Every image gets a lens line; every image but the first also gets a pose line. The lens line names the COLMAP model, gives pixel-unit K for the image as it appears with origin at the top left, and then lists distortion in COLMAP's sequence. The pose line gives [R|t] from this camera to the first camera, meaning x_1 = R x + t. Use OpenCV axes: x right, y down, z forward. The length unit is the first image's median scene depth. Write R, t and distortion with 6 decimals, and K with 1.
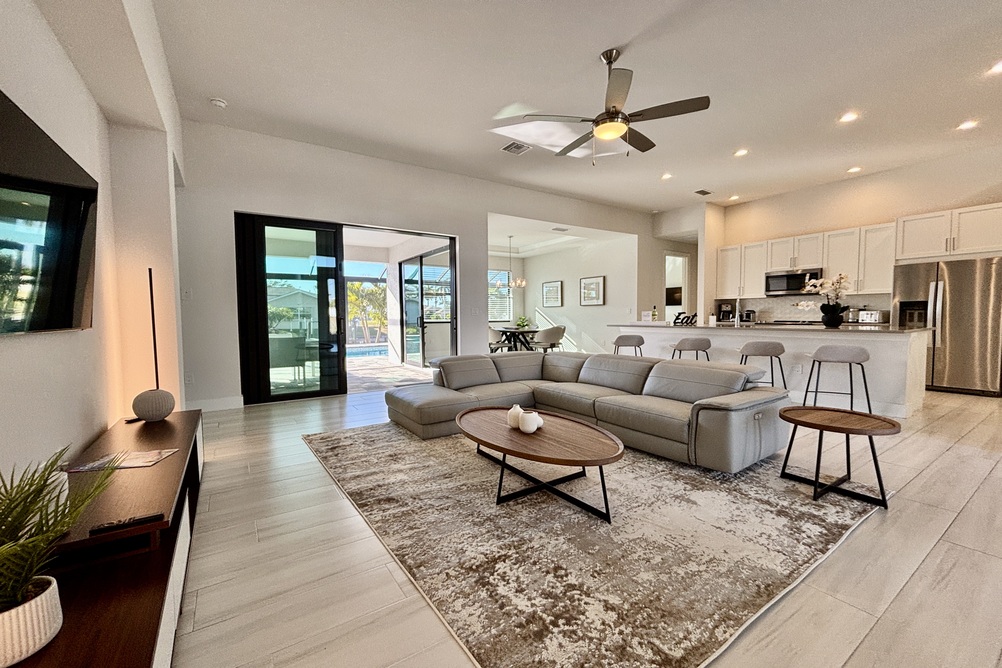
lens RADIAL K [[405.1, 0, 495.6], [0, 405.1, 335.9], [0, 0, 1]] dist [0.008876, -0.000011]
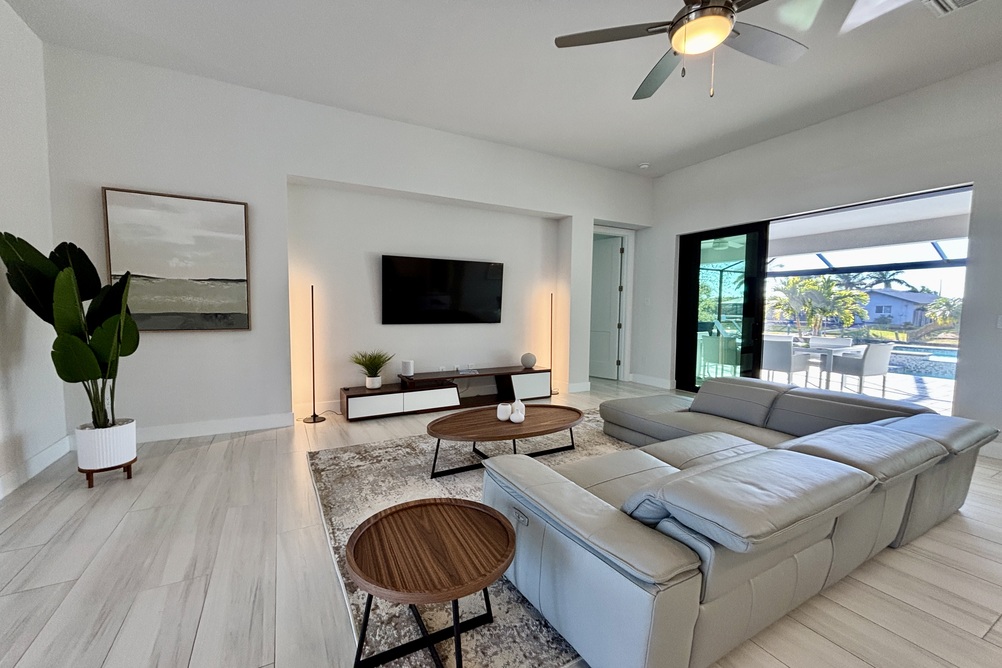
lens RADIAL K [[405.1, 0, 497.3], [0, 405.1, 334.3], [0, 0, 1]] dist [0.008876, -0.000011]
pose [[-0.080877, 0.073203, -0.994032, 1.899830], [-0.059770, 0.995148, 0.078148, -0.173675], [0.994930, 0.065733, -0.076109, 1.546394]]
